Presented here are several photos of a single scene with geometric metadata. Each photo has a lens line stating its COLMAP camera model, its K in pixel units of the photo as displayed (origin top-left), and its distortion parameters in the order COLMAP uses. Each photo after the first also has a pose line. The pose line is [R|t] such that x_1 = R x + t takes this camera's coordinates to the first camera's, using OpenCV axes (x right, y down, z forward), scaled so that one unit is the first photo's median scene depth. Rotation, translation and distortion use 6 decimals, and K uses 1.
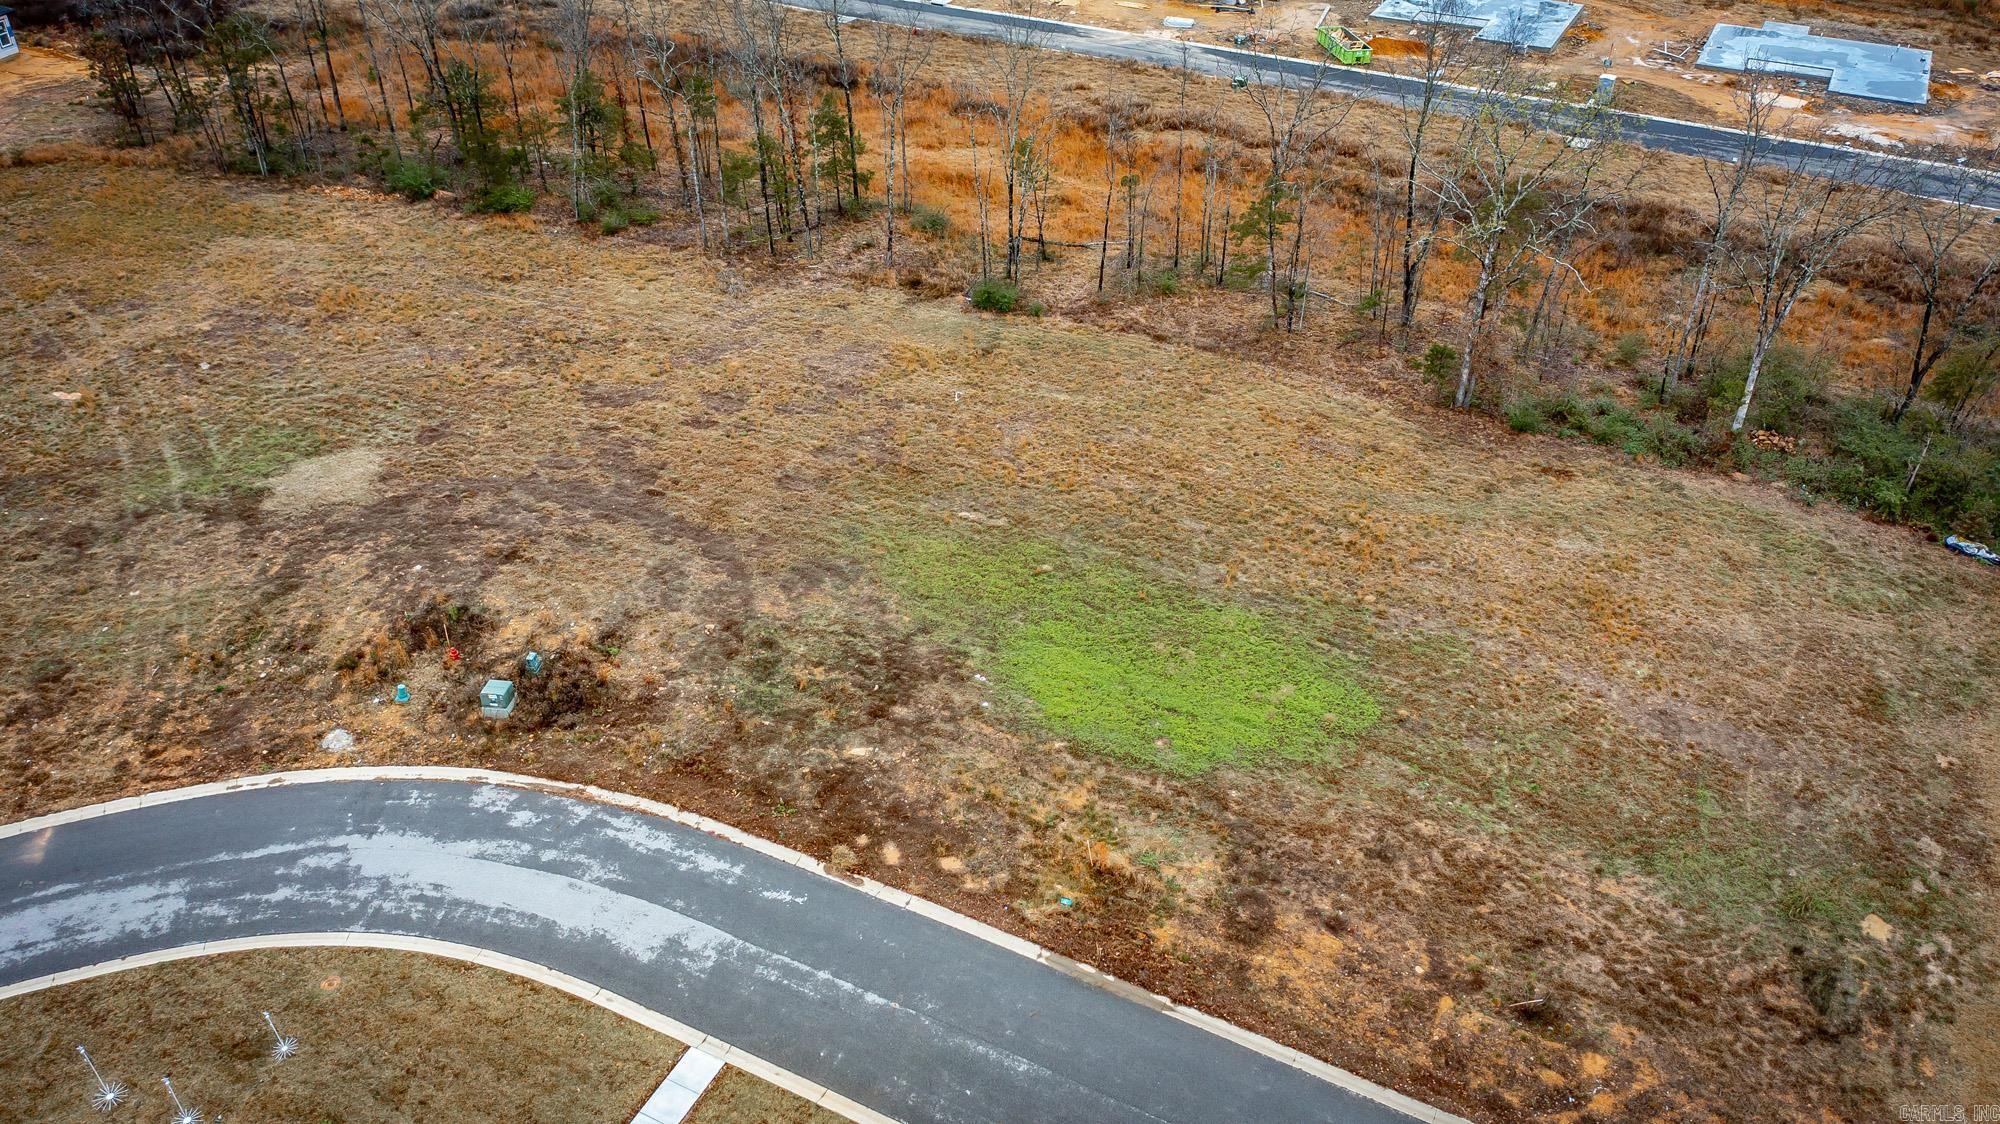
lens RADIAL K [[1584.2, 0, 995.5], [0, 1584.2, 561.4], [0, 0, 1]] dist [-0.014452, 0.007825]
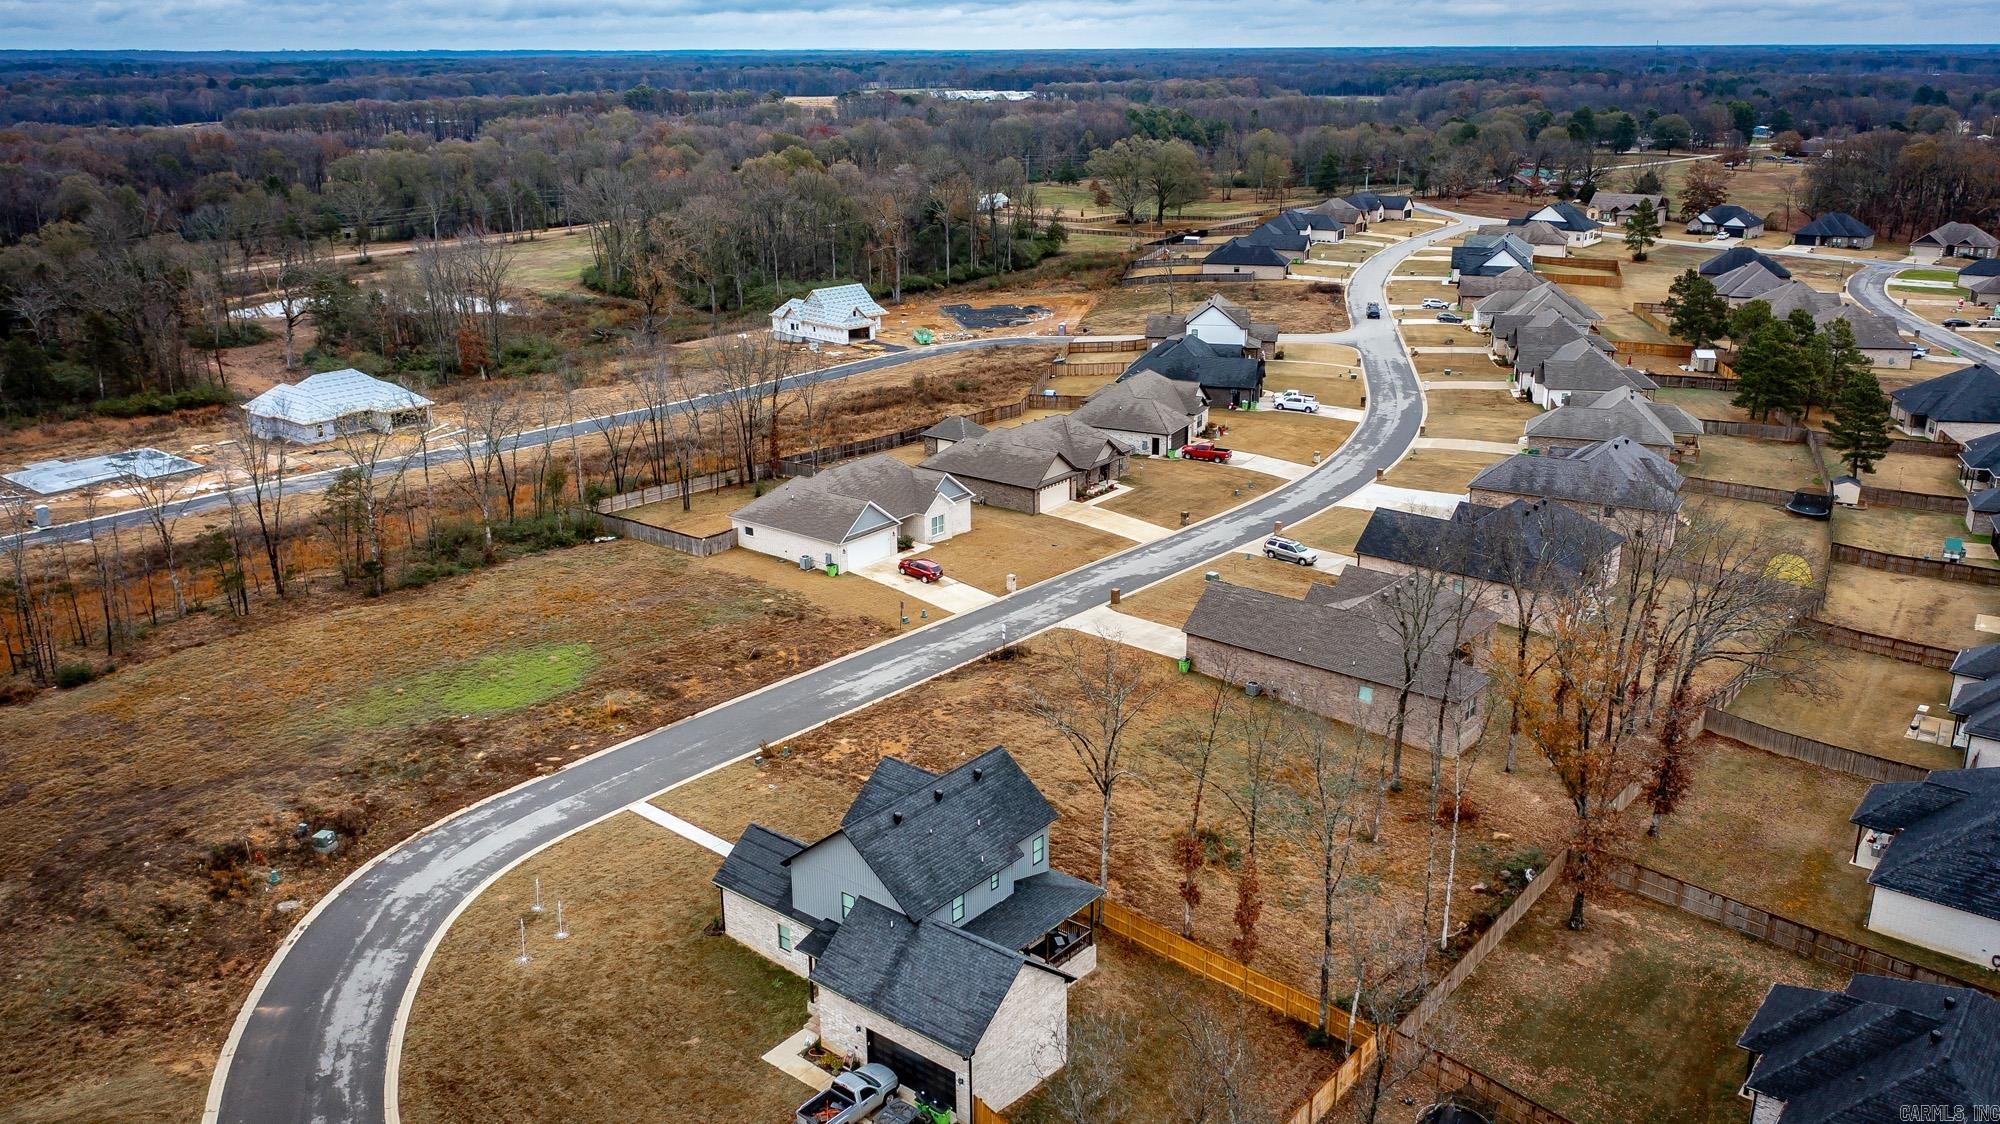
lens RADIAL K [[1584.2, 0, 995.5], [0, 1584.2, 561.4], [0, 0, 1]] dist [-0.014452, 0.007825]
pose [[0.203233, -0.303342, 0.930957, -1.571405], [0.568191, 0.810870, 0.140173, 0.019518], [-0.797406, 0.500473, 0.337152, -0.206384]]
